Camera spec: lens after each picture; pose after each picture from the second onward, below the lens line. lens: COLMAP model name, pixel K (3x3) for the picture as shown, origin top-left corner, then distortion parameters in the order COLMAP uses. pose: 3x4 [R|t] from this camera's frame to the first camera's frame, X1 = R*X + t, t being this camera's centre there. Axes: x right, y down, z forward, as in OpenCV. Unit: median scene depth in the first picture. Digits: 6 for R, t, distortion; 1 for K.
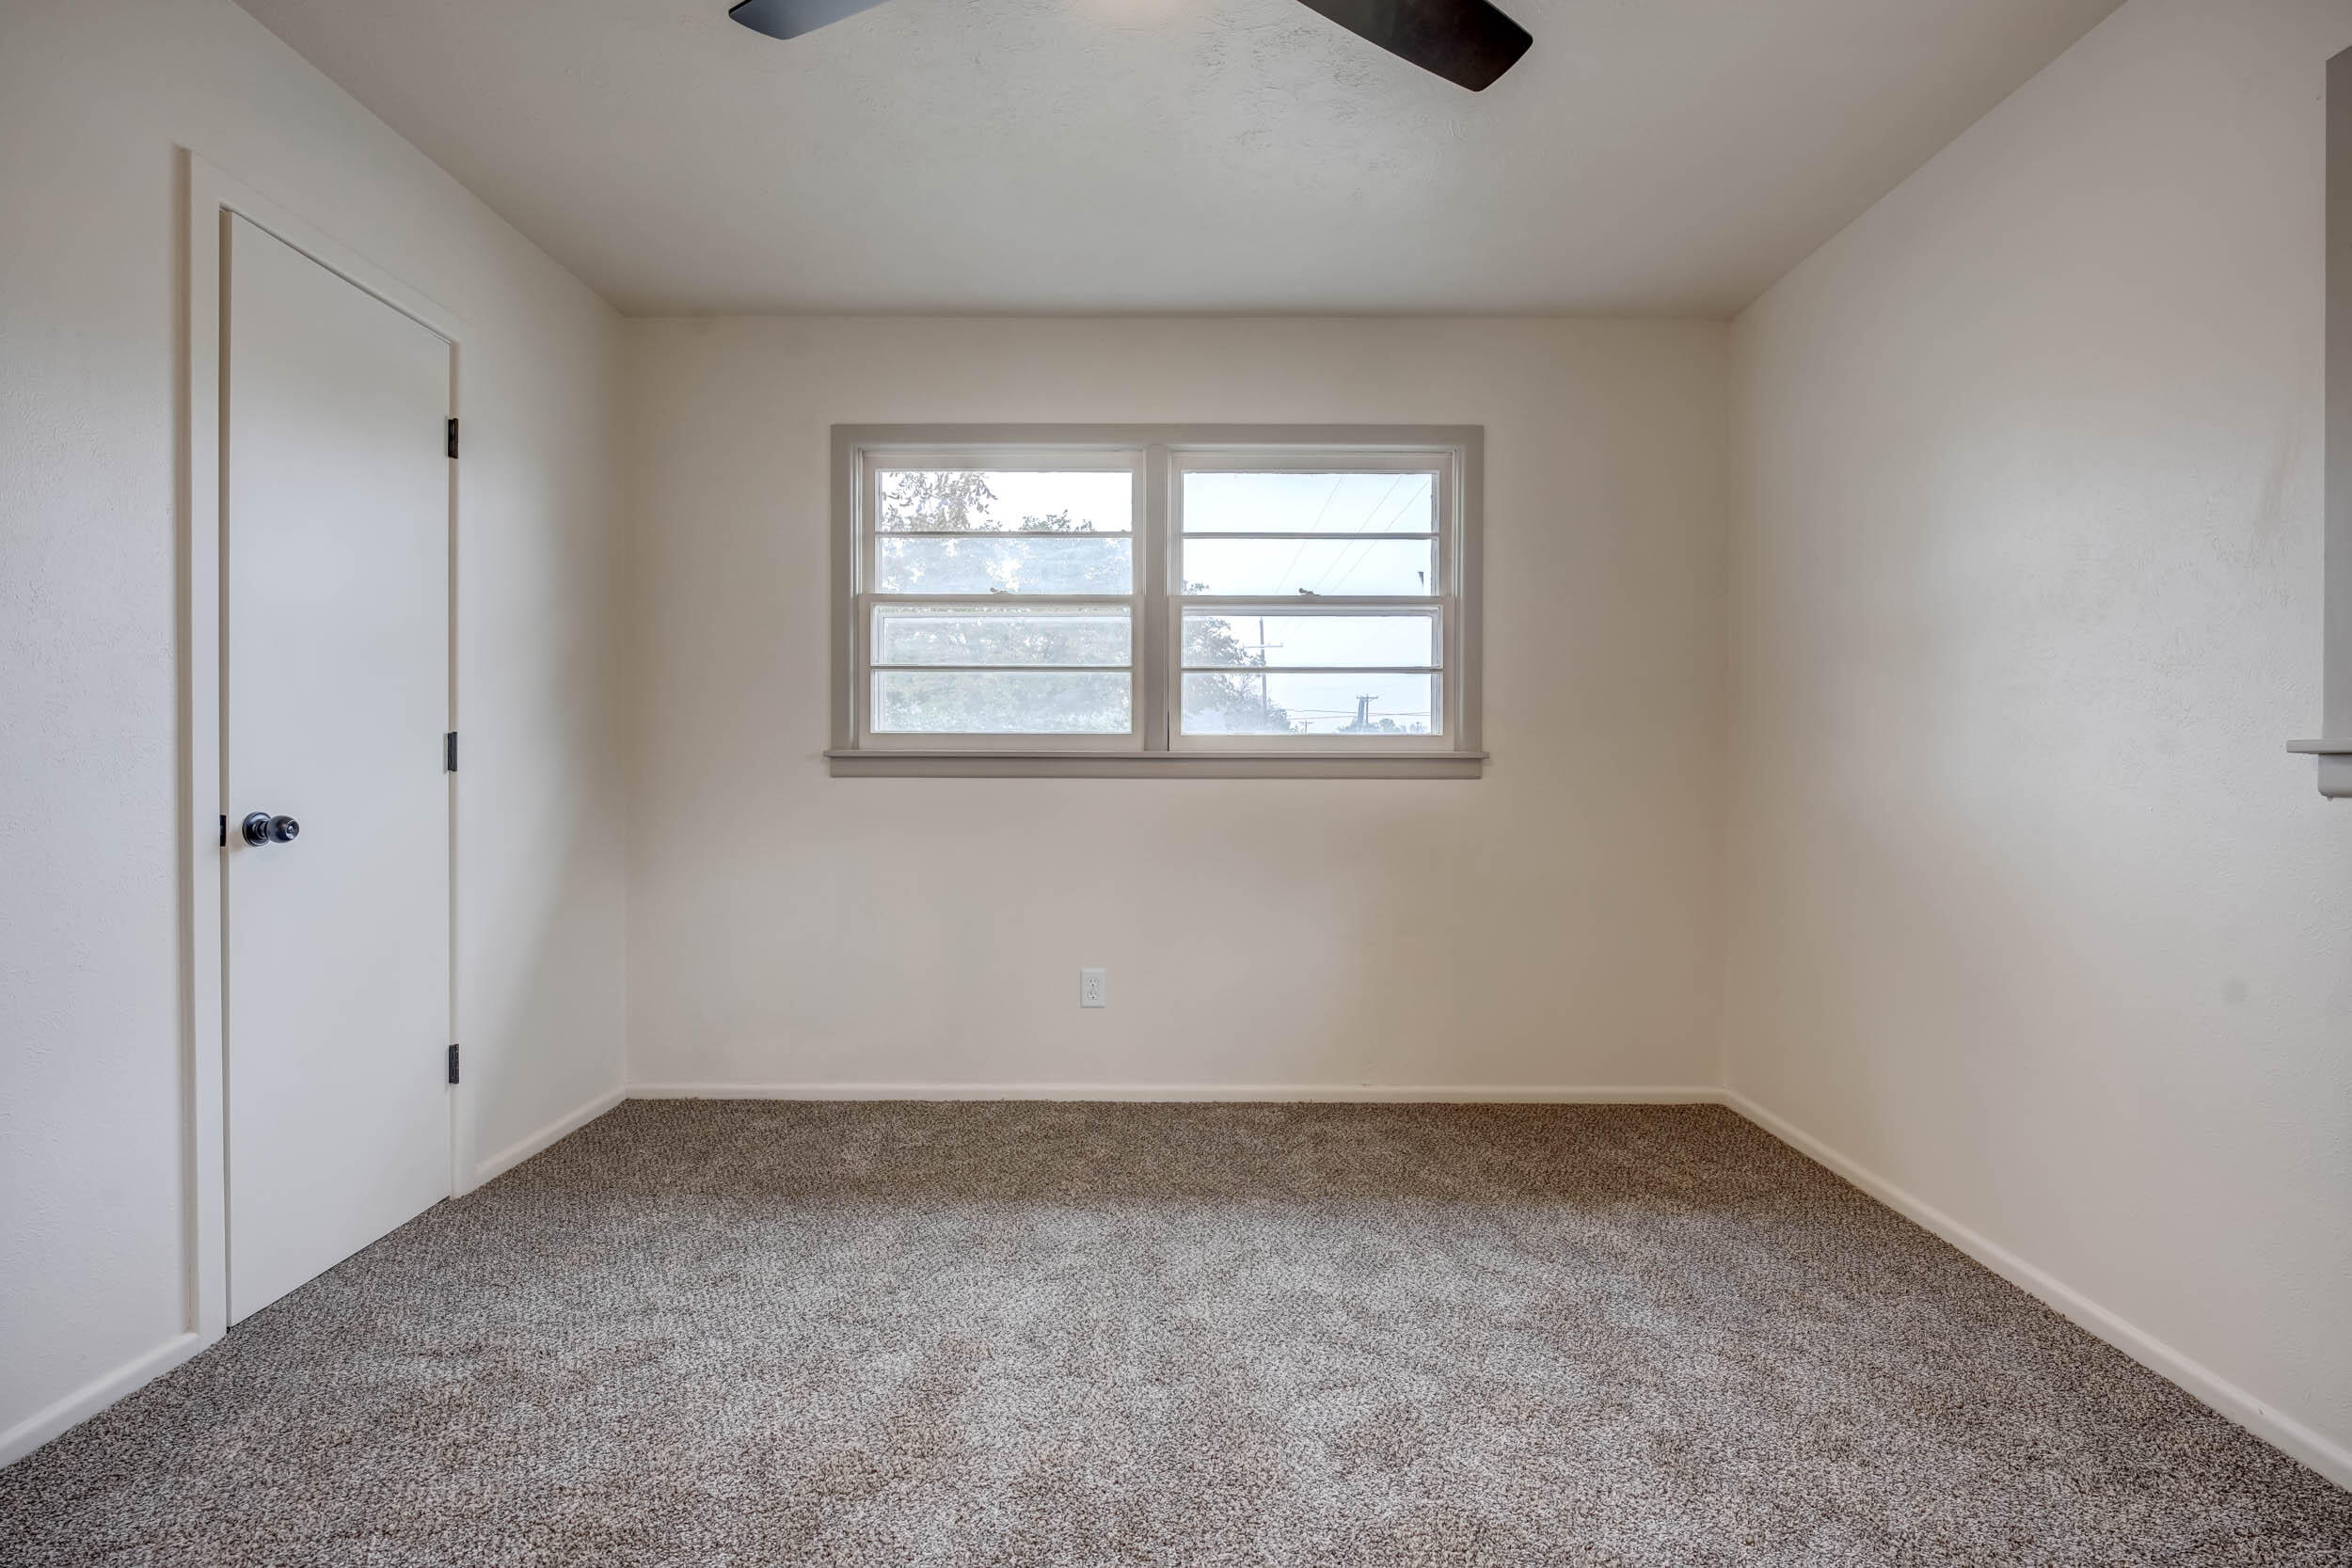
lens RADIAL K [[1080.4, 0, 1138.7], [0, 1080.4, 778.5], [0, 0, 1]] dist [-0.014528, 0.000832]
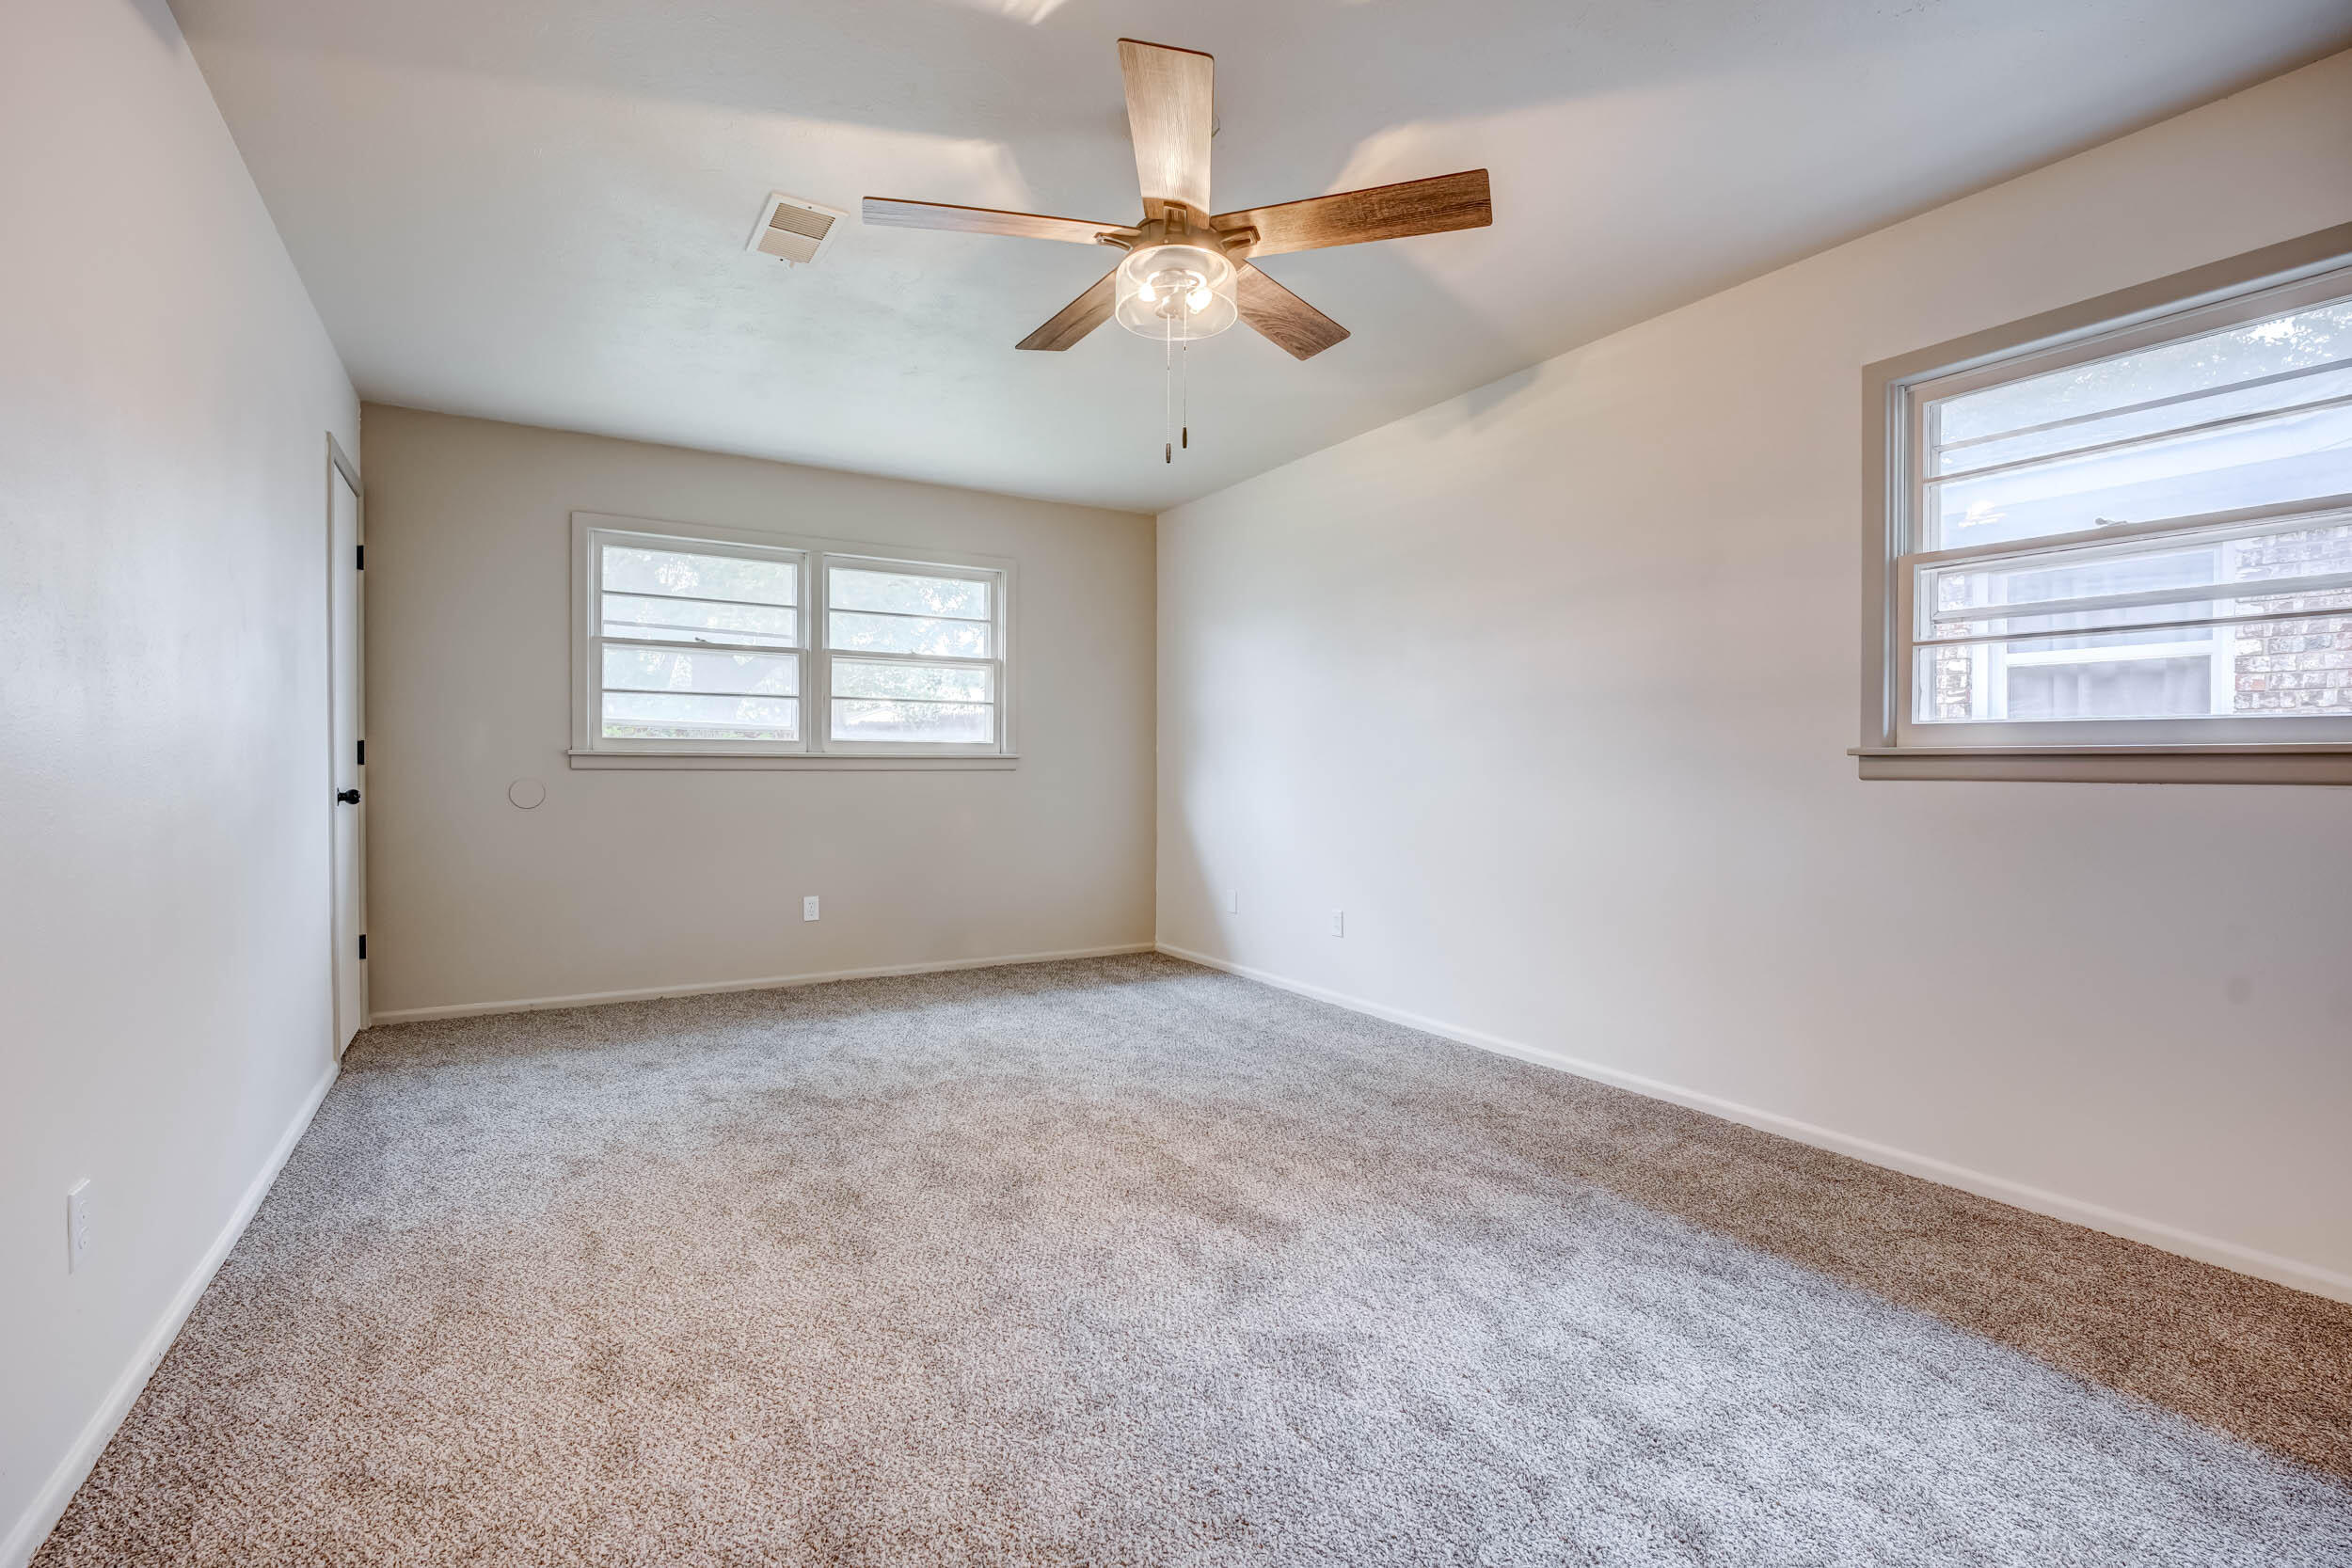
lens RADIAL K [[1118.0, 0, 1189.9], [0, 1118.0, 797.2], [0, 0, 1]] dist [-0.013664, -0.000131]
pose [[0.853165, -0.016187, 0.521390, -0.360673], [0.005825, 0.999752, 0.021508, 0.007138], [-0.521609, -0.015313, 0.853047, -0.624506]]
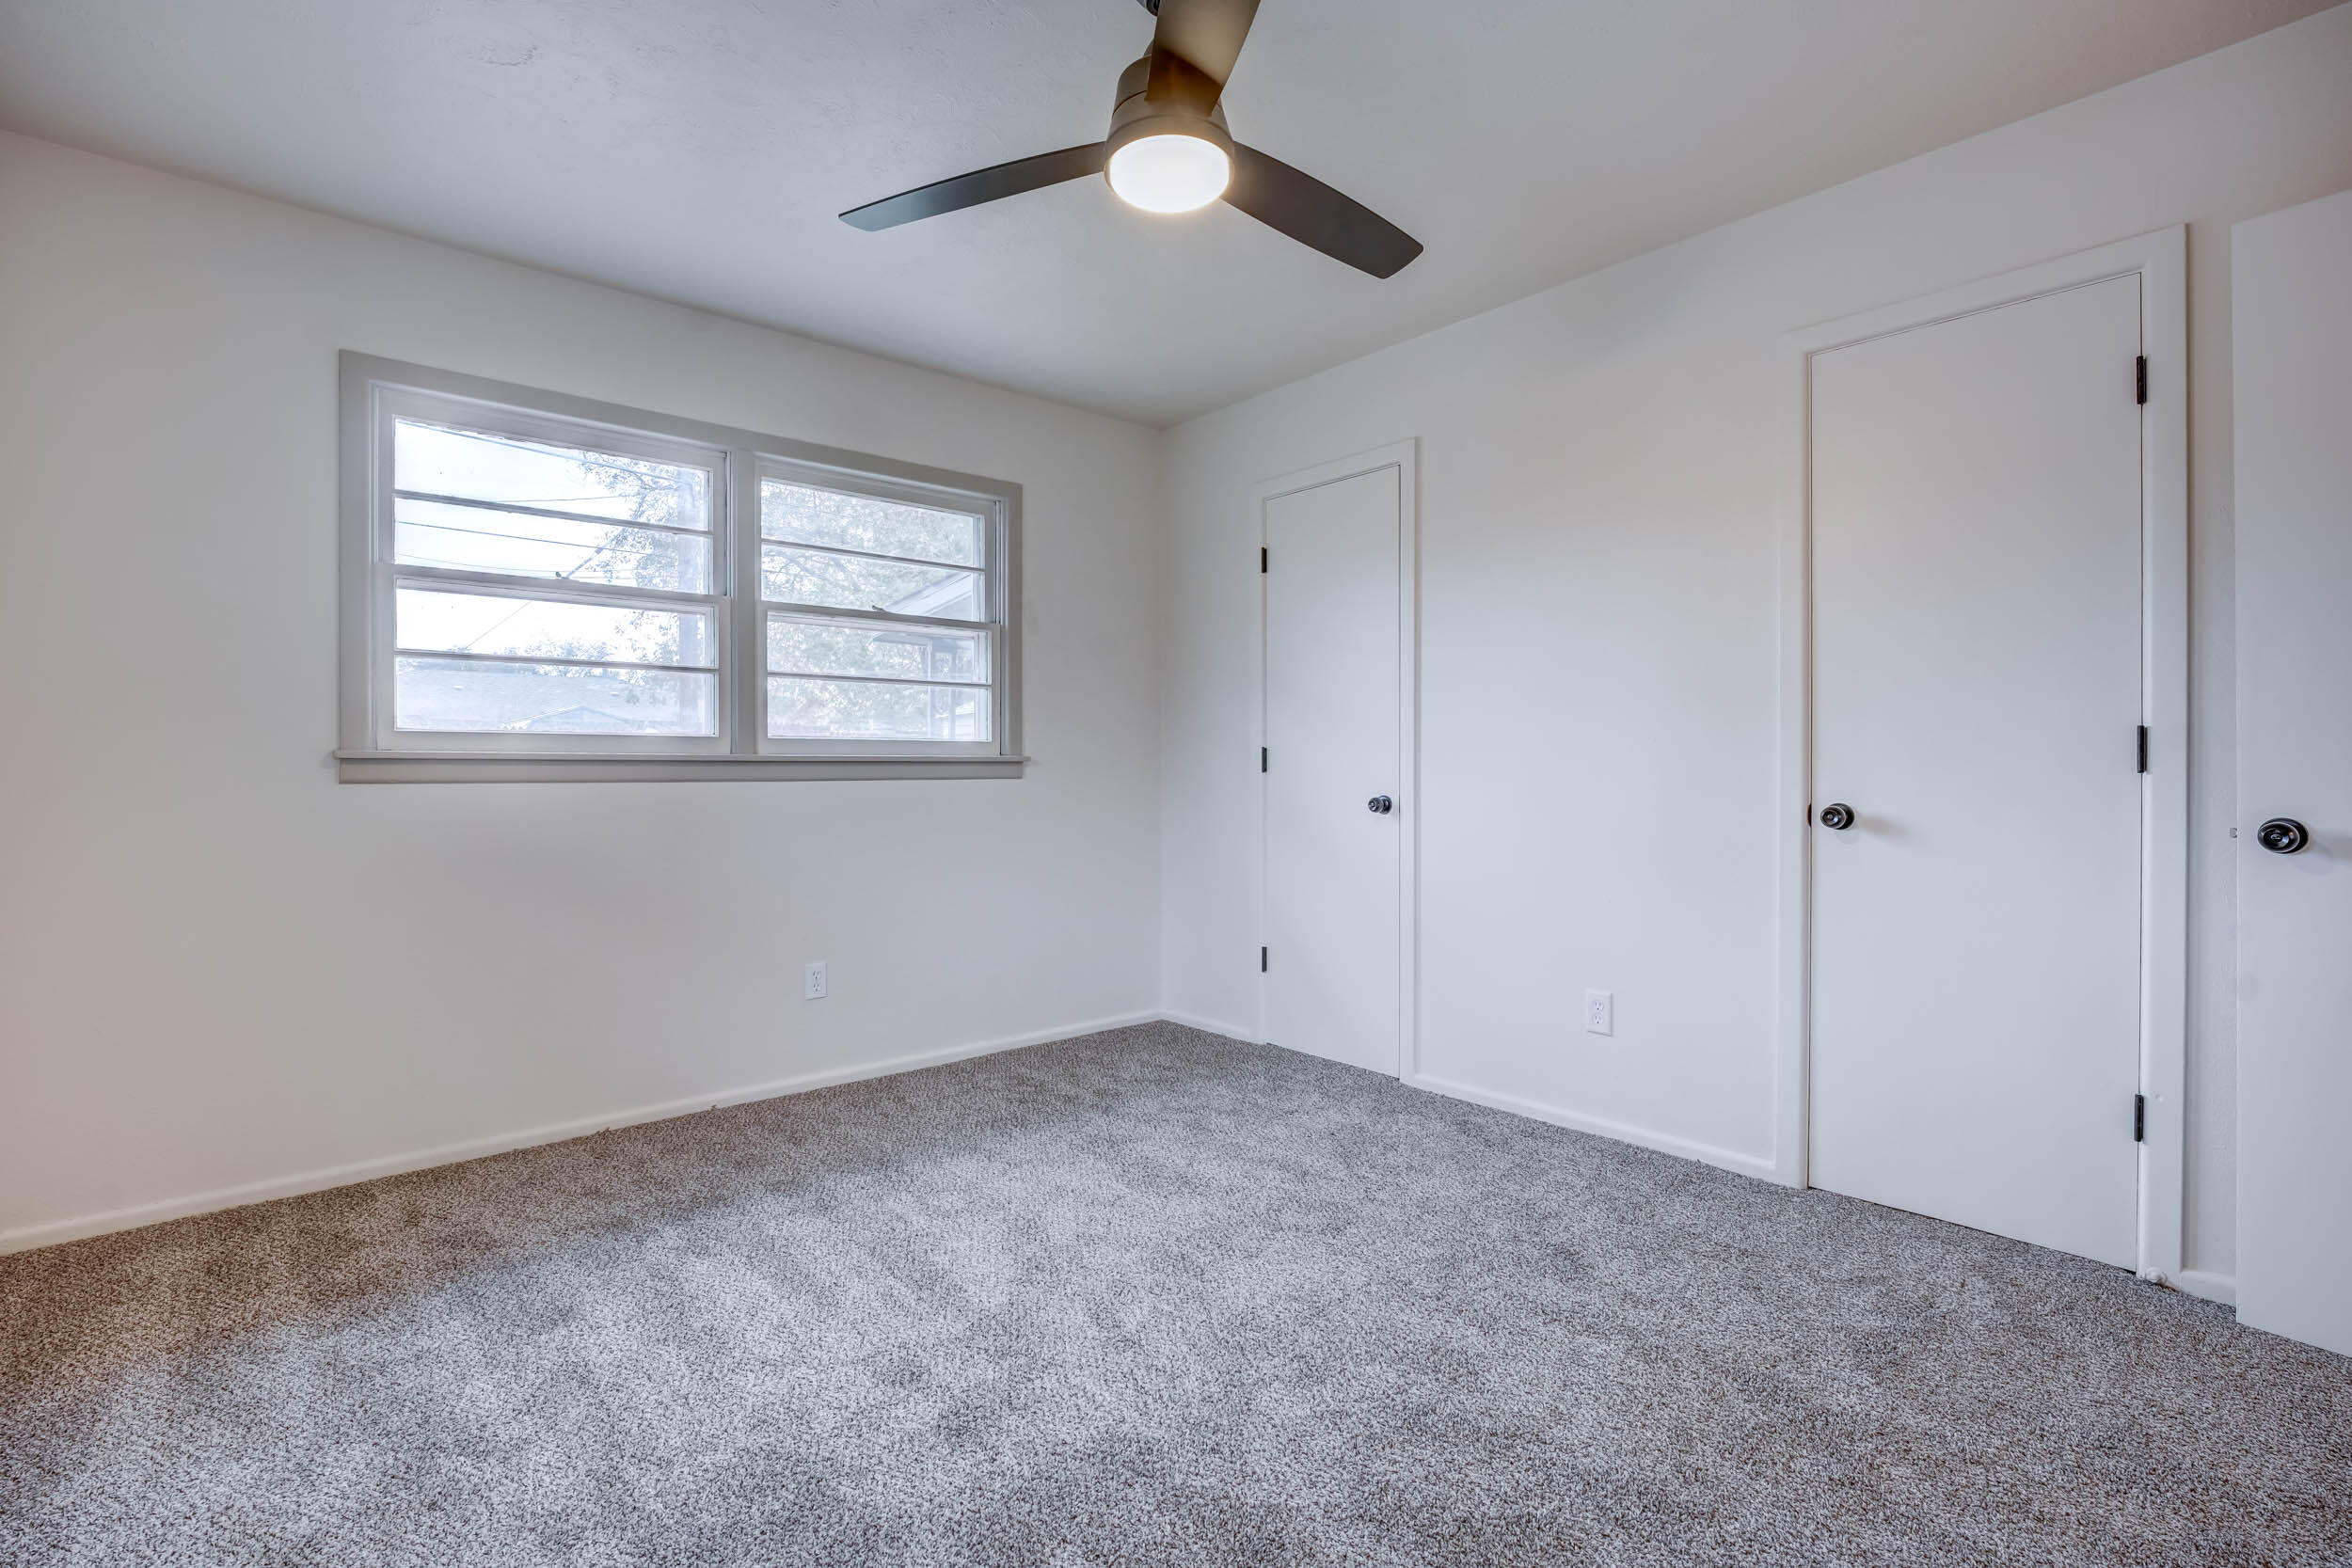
lens RADIAL K [[1080.4, 0, 1138.7], [0, 1080.4, 778.5], [0, 0, 1]] dist [-0.014528, 0.000832]
pose [[0.754433, -0.009462, 0.656309, -0.368713], [0.010604, 0.999941, 0.002227, -0.001089], [-0.656291, 0.005279, 0.754489, 0.002820]]
